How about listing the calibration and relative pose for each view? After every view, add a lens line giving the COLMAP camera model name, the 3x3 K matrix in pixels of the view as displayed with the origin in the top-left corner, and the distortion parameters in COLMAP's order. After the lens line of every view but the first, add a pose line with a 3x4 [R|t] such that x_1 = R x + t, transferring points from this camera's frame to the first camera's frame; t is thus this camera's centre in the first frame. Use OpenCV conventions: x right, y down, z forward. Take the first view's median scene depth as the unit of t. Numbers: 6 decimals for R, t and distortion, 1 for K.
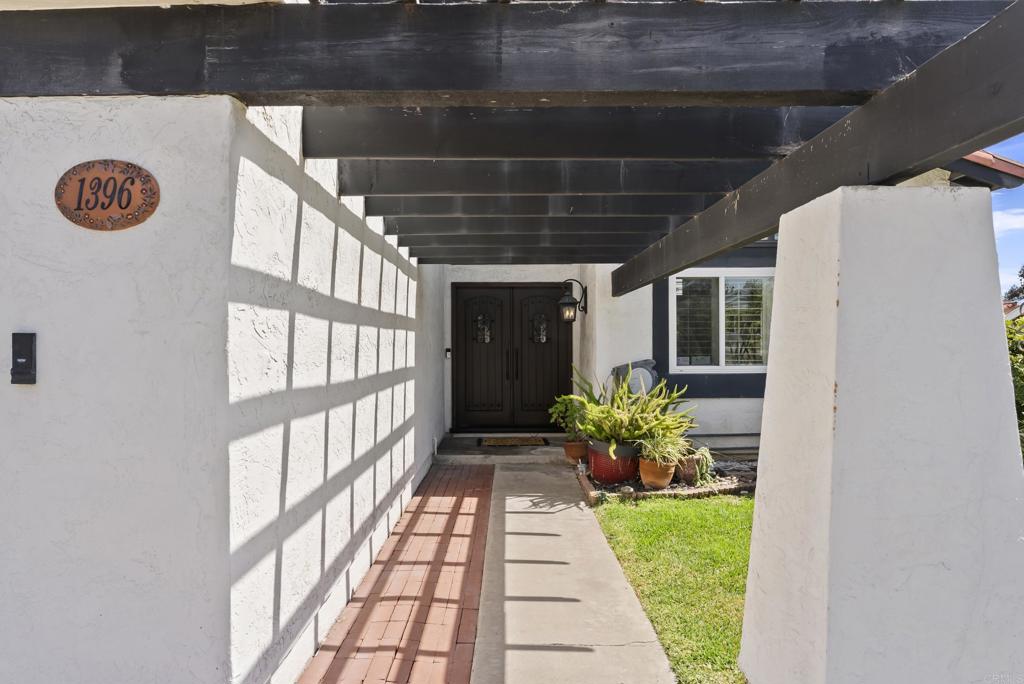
lens RADIAL K [[622.0, 0, 512.0], [0, 622.0, 342.0], [0, 0, 1]] dist [0.005621, 0.000957]
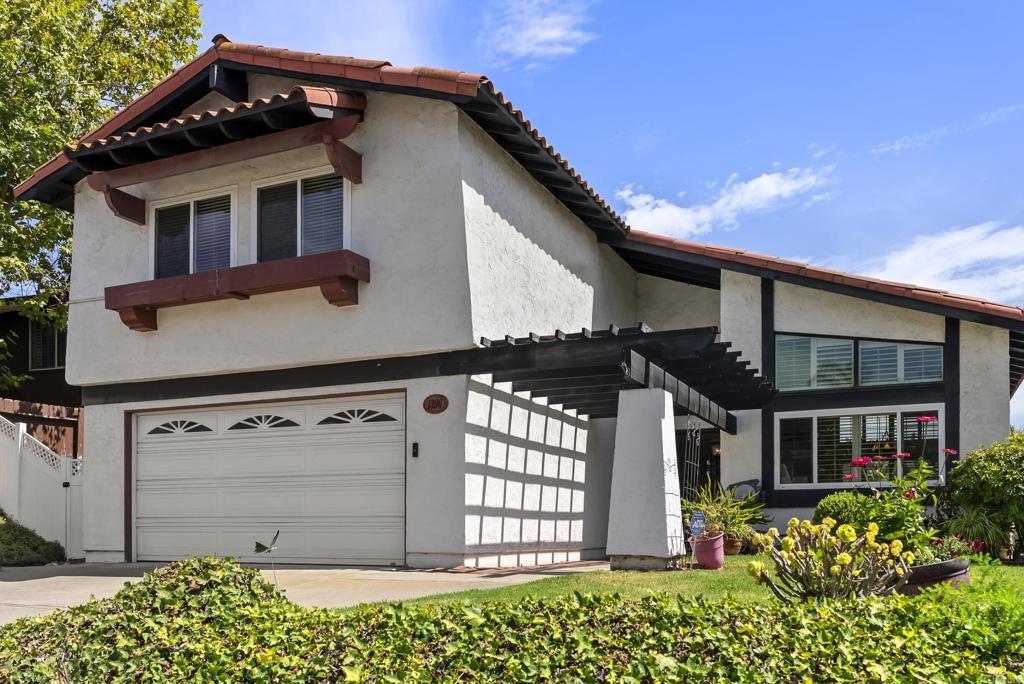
lens RADIAL K [[858.9, 0, 512.0], [0, 858.9, 342.0], [0, 0, 1]] dist [-0.001274, 0.001052]
pose [[0.908049, -0.090646, -0.408938, 1.631830], [-0.000268, 0.976177, -0.216977, 0.440177], [0.418864, 0.197135, 0.886392, -2.955648]]
